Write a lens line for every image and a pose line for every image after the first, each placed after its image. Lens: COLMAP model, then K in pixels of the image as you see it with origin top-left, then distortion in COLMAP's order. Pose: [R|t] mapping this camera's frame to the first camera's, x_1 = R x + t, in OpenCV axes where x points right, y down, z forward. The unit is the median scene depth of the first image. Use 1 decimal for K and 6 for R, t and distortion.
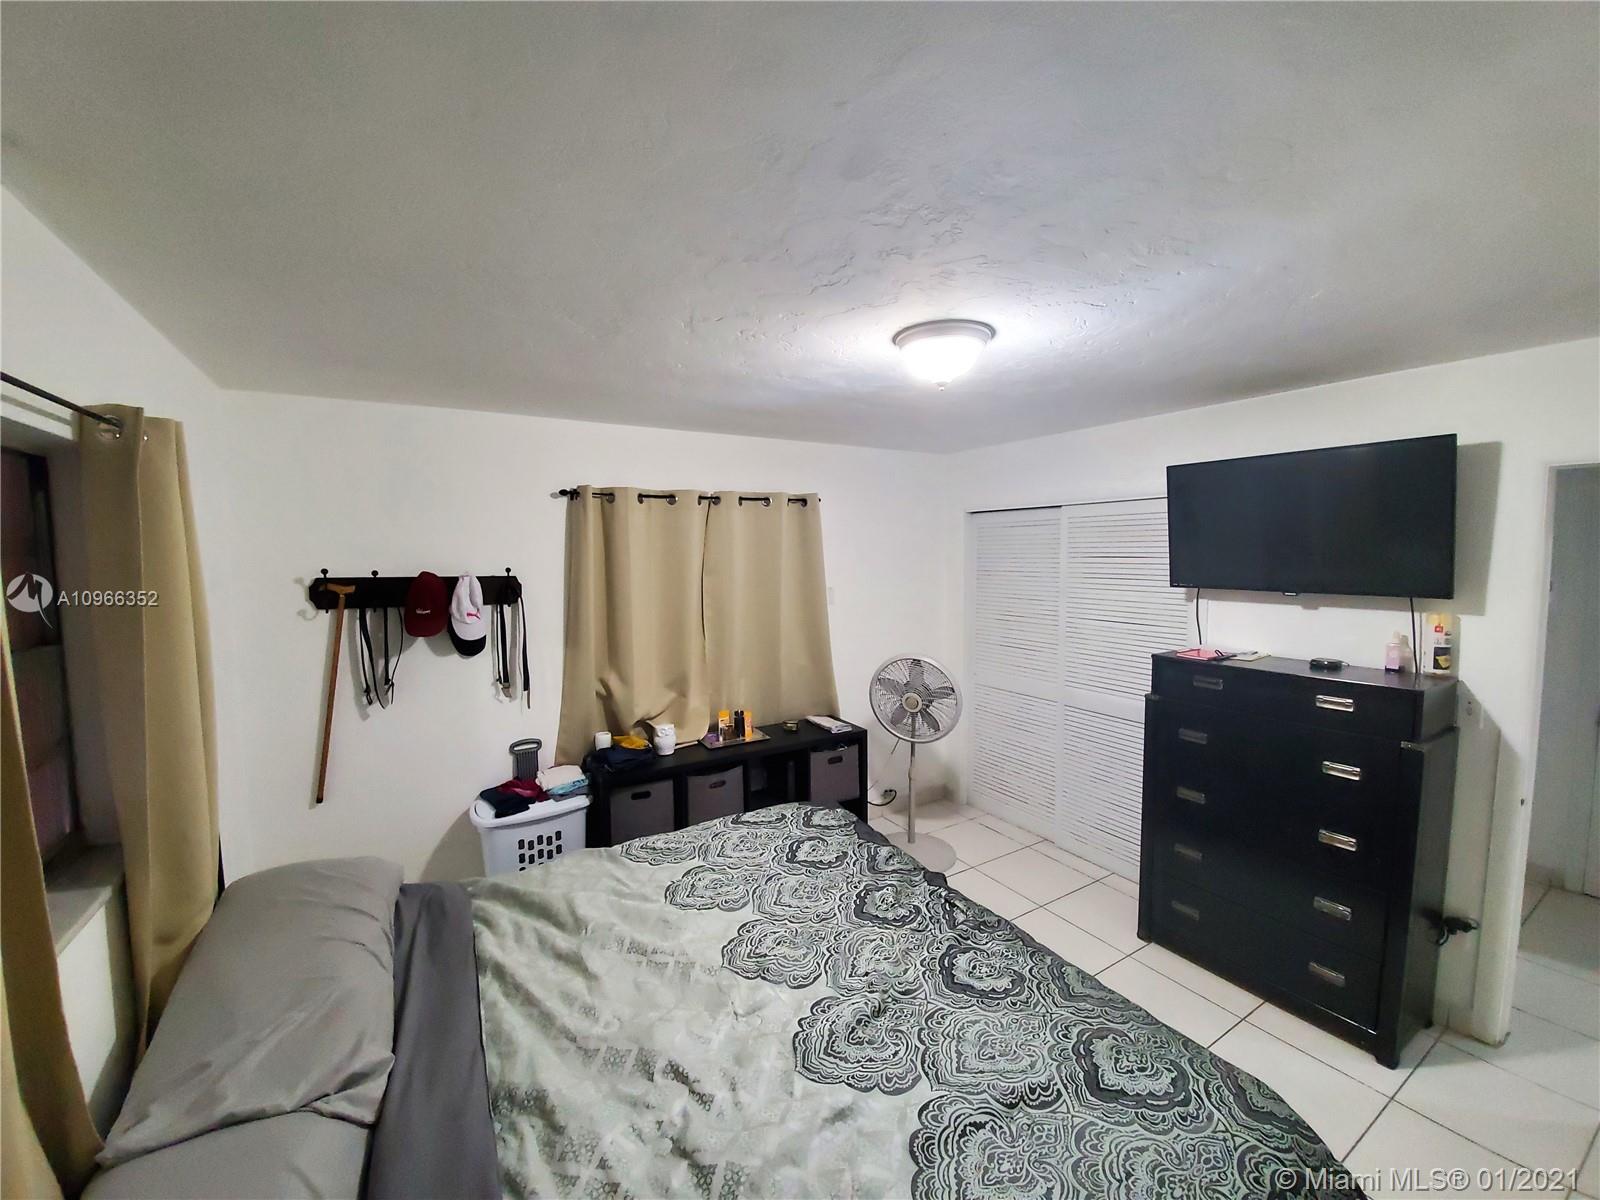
lens RADIAL K [[635.8, 0, 805.7], [0, 635.8, 591.5], [0, 0, 1]] dist [0.016542, -0.019597]
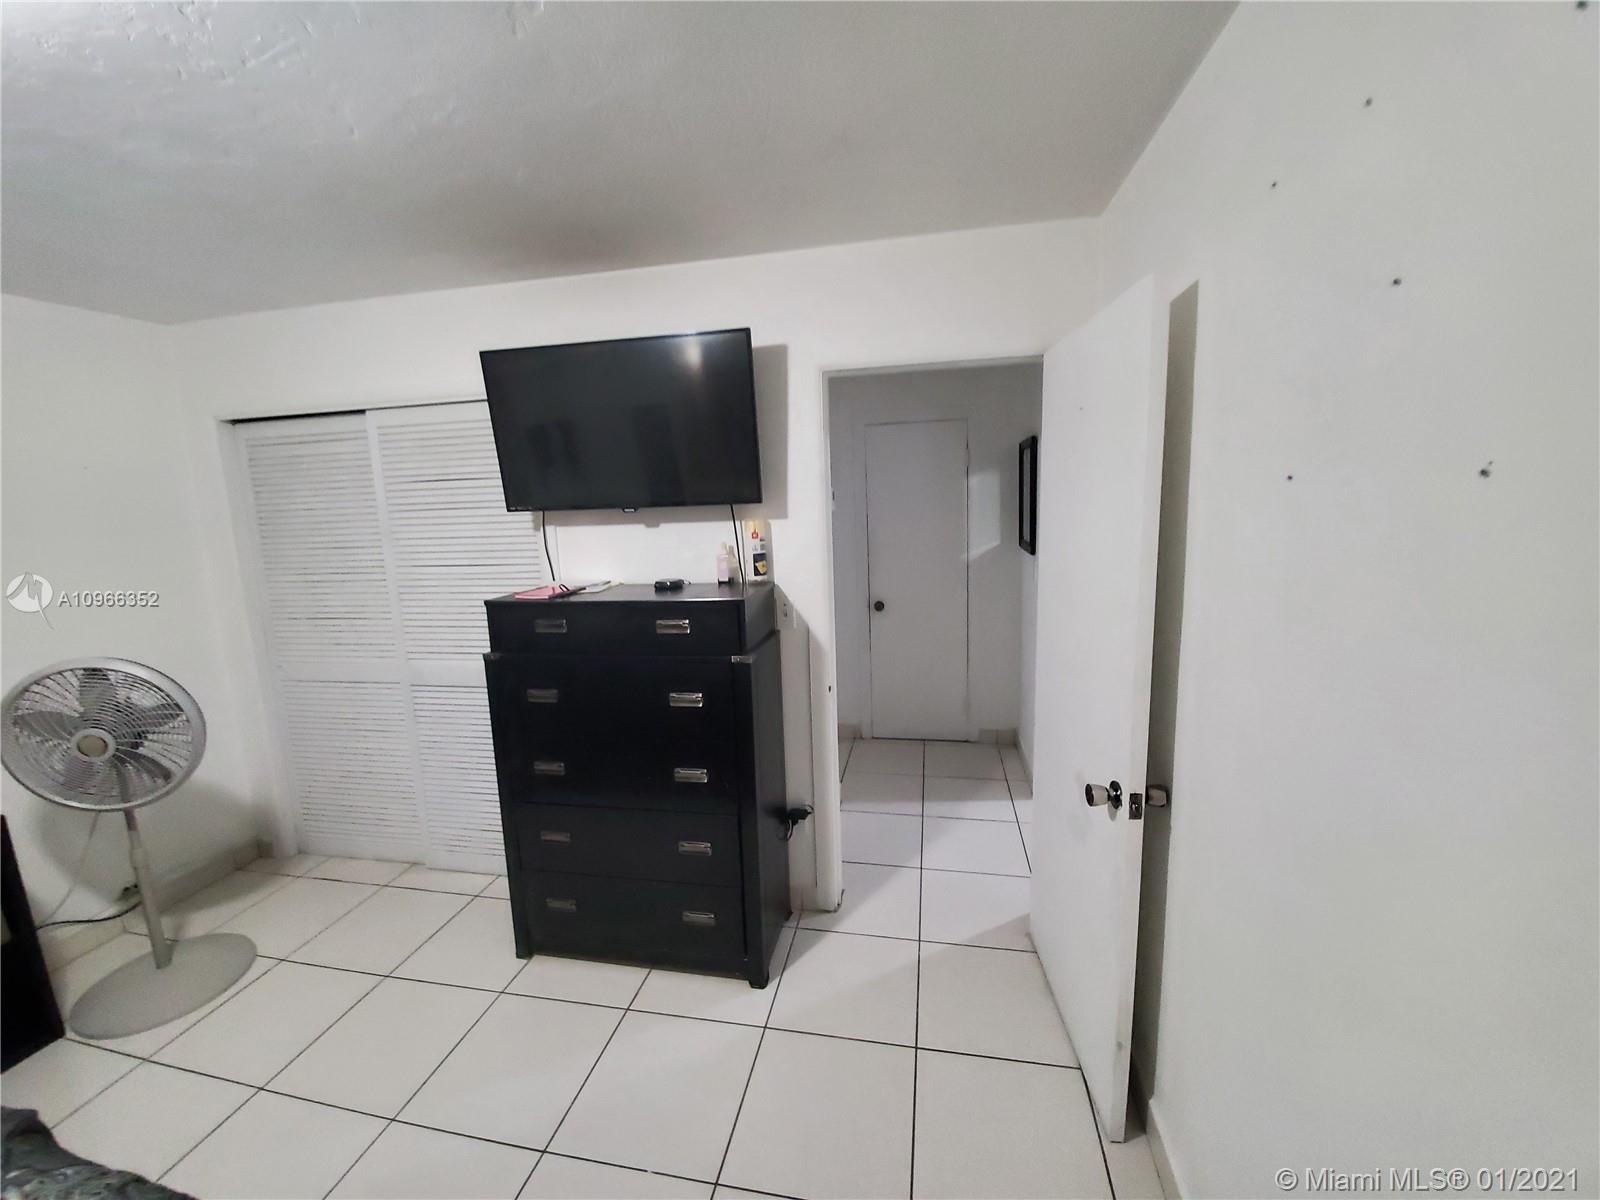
lens RADIAL K [[635.8, 0, 805.7], [0, 635.8, 591.5], [0, 0, 1]] dist [0.016542, -0.019597]
pose [[0.678673, -0.126343, 0.723492, 0.293927], [0.078355, 0.991926, 0.099717, 0.048429], [-0.730249, -0.010986, 0.683093, 0.239798]]
